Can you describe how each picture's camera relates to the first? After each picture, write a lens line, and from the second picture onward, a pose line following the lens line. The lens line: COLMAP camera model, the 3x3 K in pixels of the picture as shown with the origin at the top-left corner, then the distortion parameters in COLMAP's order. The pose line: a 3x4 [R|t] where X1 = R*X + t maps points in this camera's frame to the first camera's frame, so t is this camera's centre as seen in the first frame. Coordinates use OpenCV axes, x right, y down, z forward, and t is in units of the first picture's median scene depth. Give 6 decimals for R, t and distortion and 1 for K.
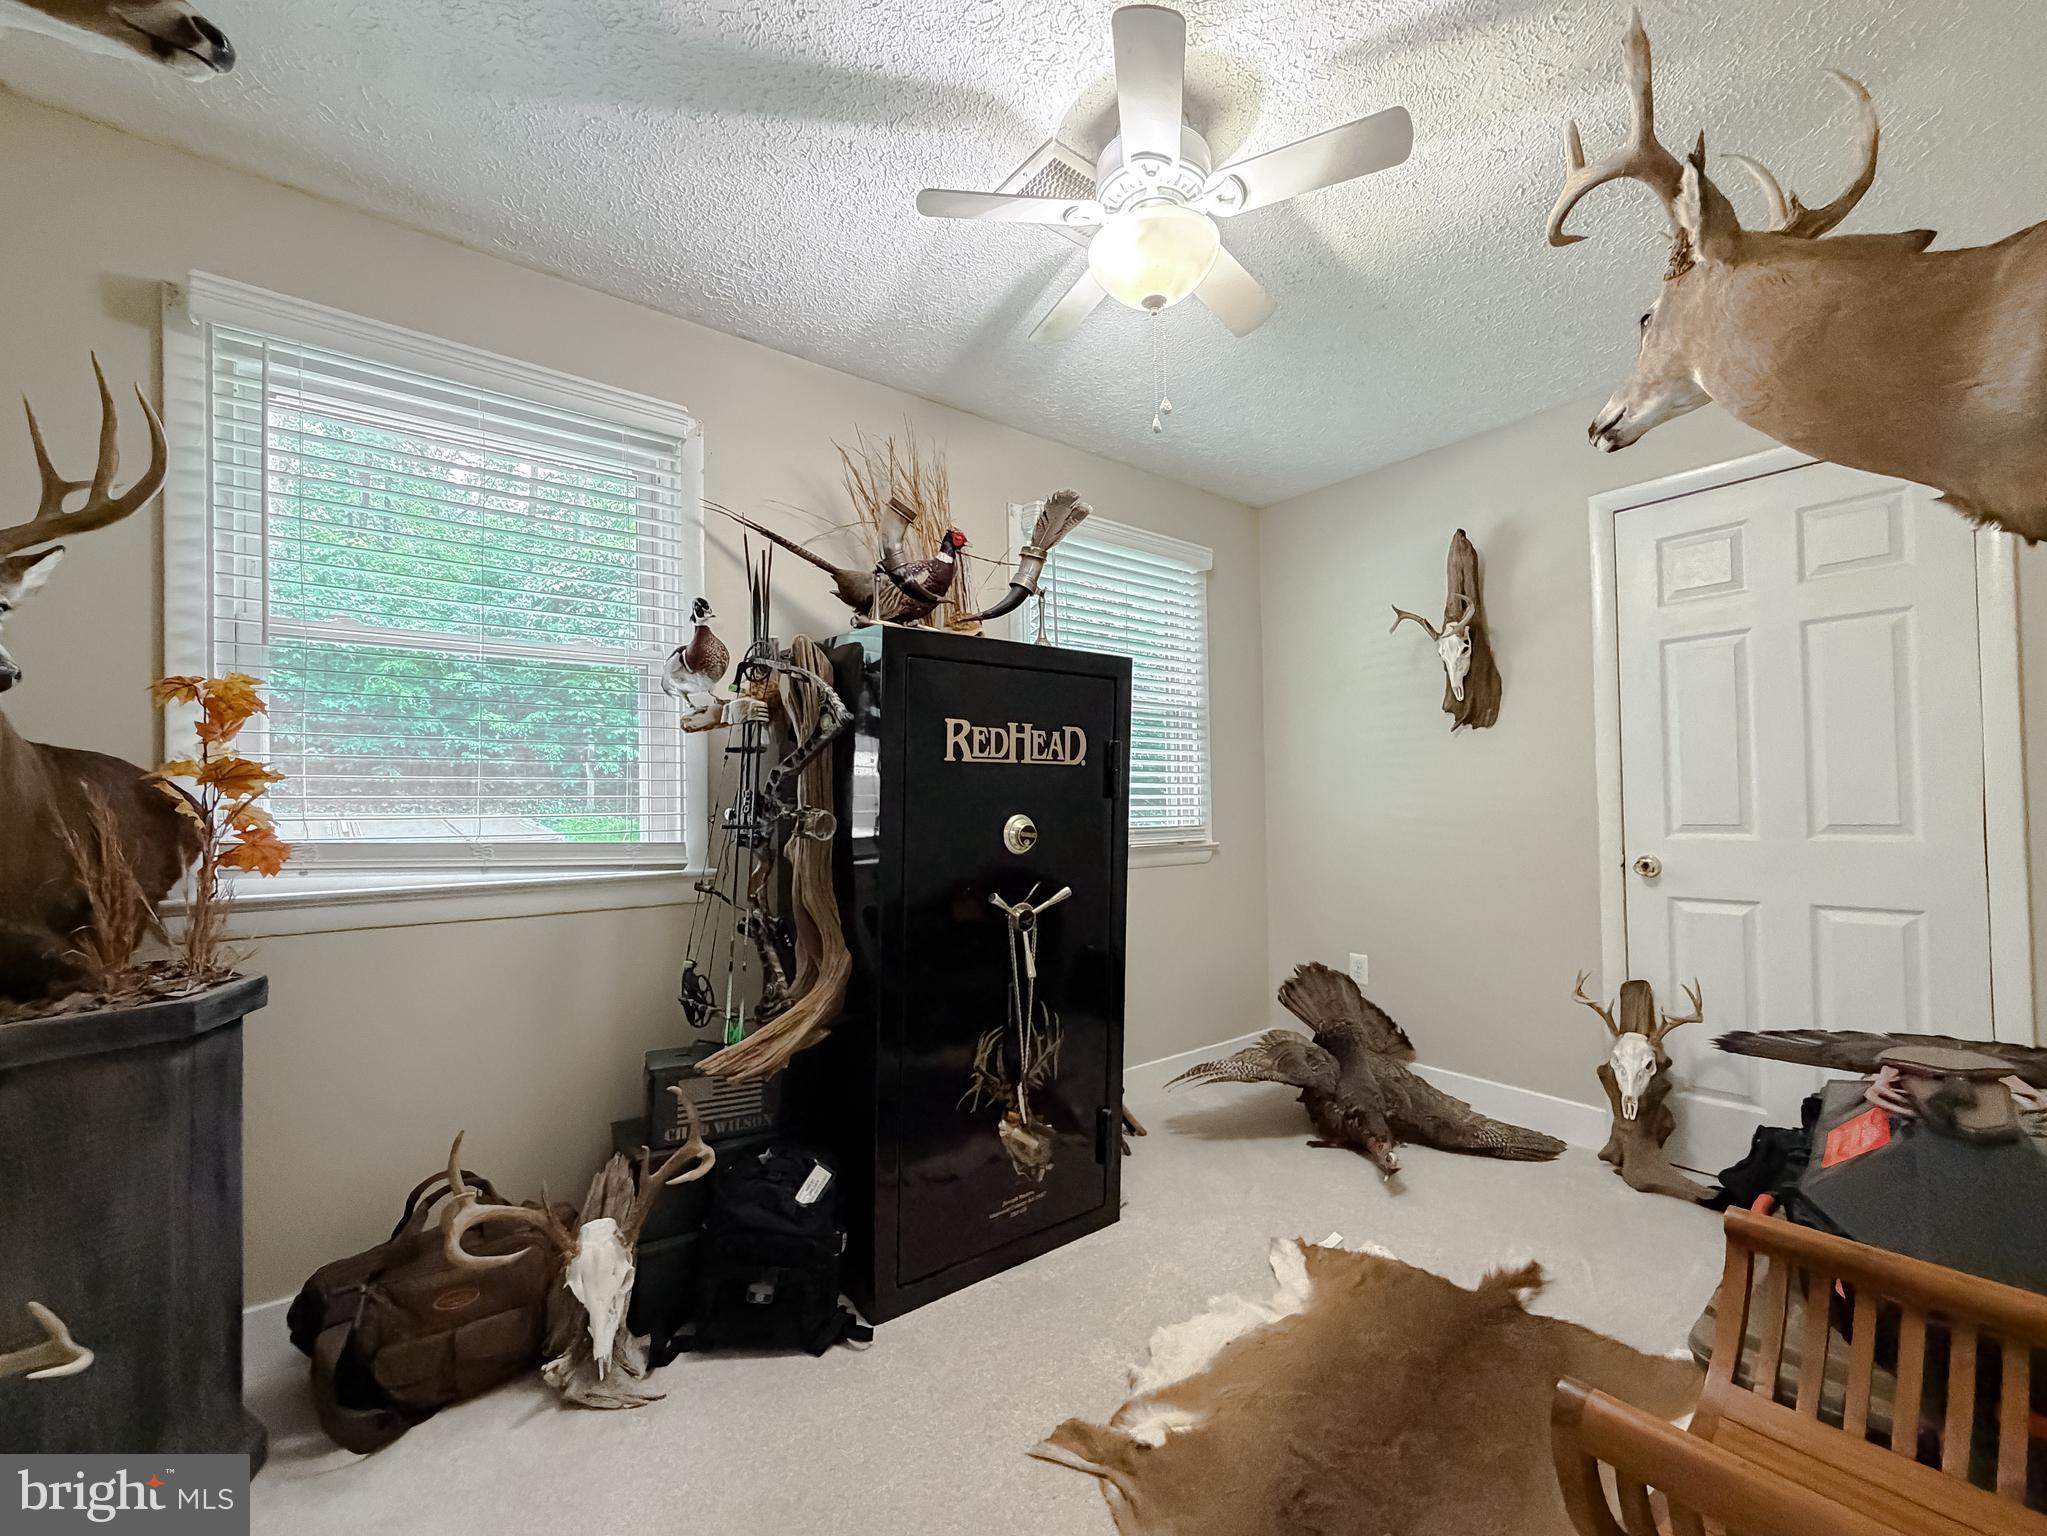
lens RADIAL K [[845.5, 0, 1016.7], [0, 845.5, 798.6], [0, 0, 1]] dist [0.001161, -0.000073]
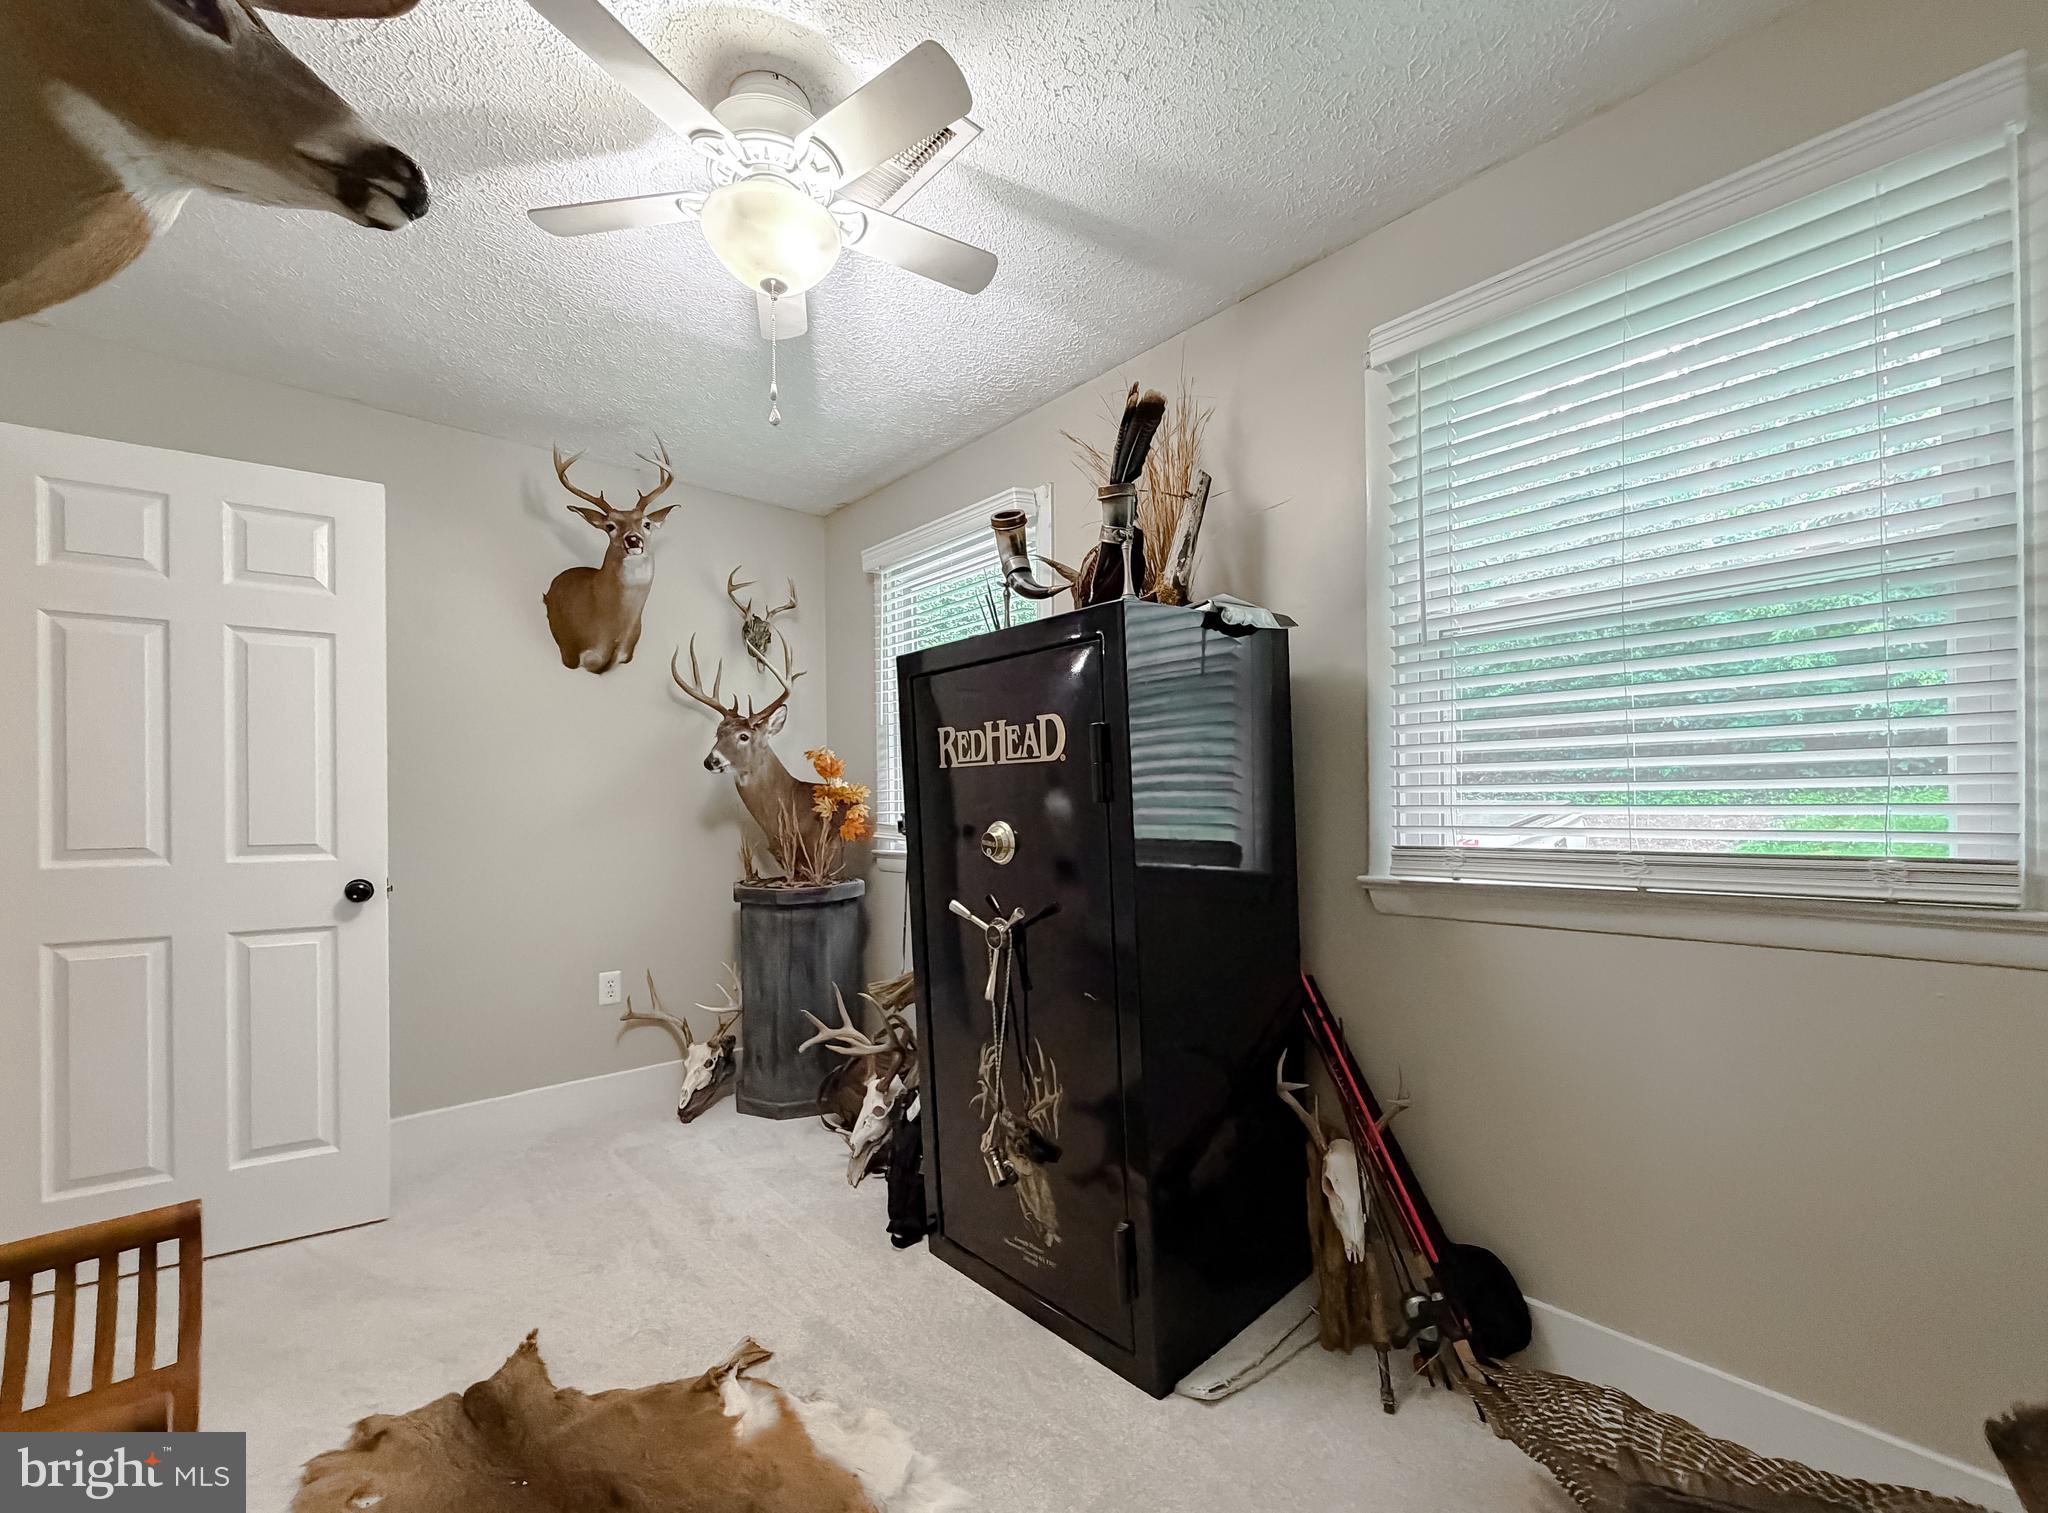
lens RADIAL K [[848.3, 0, 1026.1], [0, 848.3, 808.8], [0, 0, 1]] dist [-0.000337, 0.000001]
pose [[0.082630, 0.015953, -0.996453, 0.917413], [0.024590, 0.999535, 0.018041, -0.010022], [0.996277, -0.025993, 0.082200, 0.955482]]
